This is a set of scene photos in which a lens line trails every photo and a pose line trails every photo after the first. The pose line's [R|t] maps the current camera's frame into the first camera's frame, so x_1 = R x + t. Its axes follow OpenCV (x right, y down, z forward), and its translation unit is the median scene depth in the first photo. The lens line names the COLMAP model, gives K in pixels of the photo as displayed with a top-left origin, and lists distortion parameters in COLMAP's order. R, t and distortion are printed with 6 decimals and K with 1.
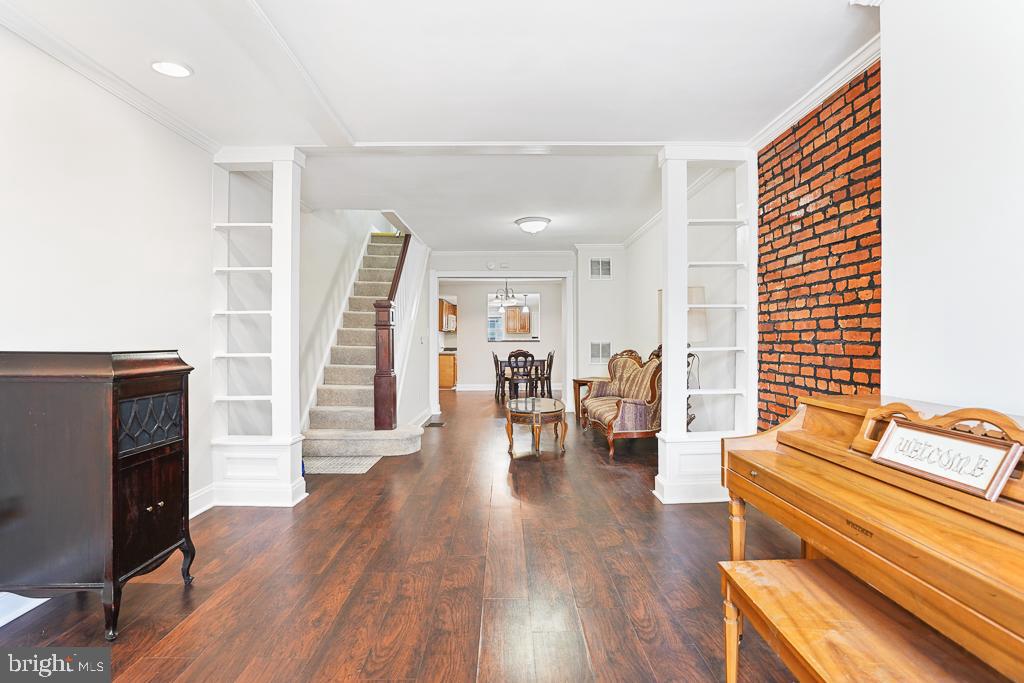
lens RADIAL K [[498.2, 0, 510.9], [0, 498.2, 333.2], [0, 0, 1]] dist [-0.065707, 0.032366]
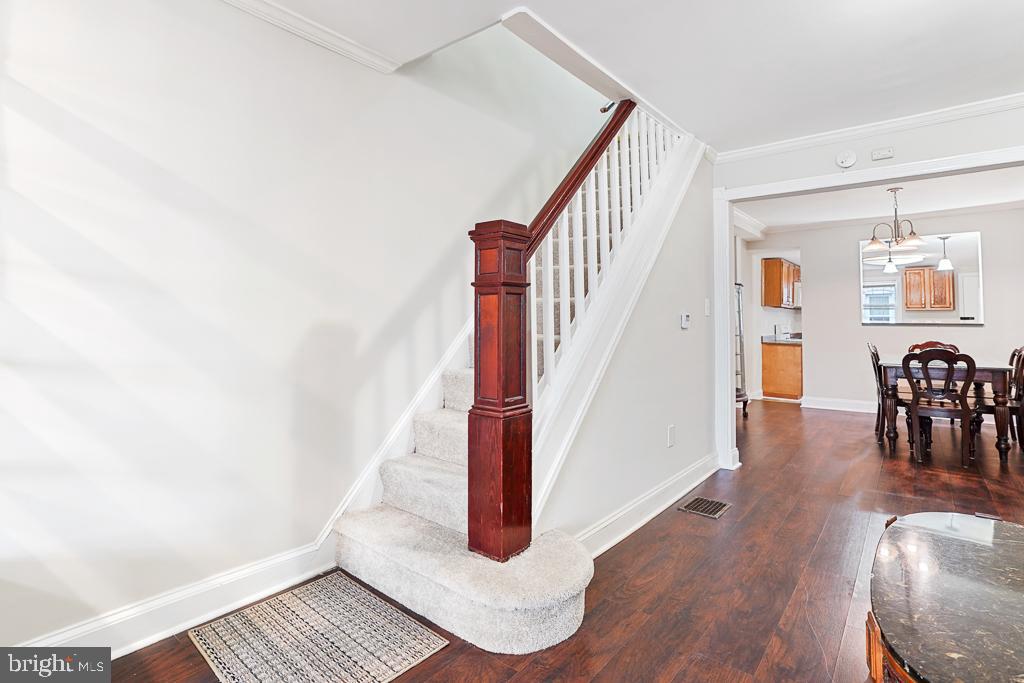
lens RADIAL K [[495.2, 0, 512.7], [0, 495.2, 299.0], [0, 0, 1]] dist [-0.039475, 0.000110]
pose [[0.764005, -0.024071, -0.644761, 0.007482], [0.003387, 0.999440, -0.033300, 0.005041], [0.645201, 0.023257, 0.763659, 0.393443]]
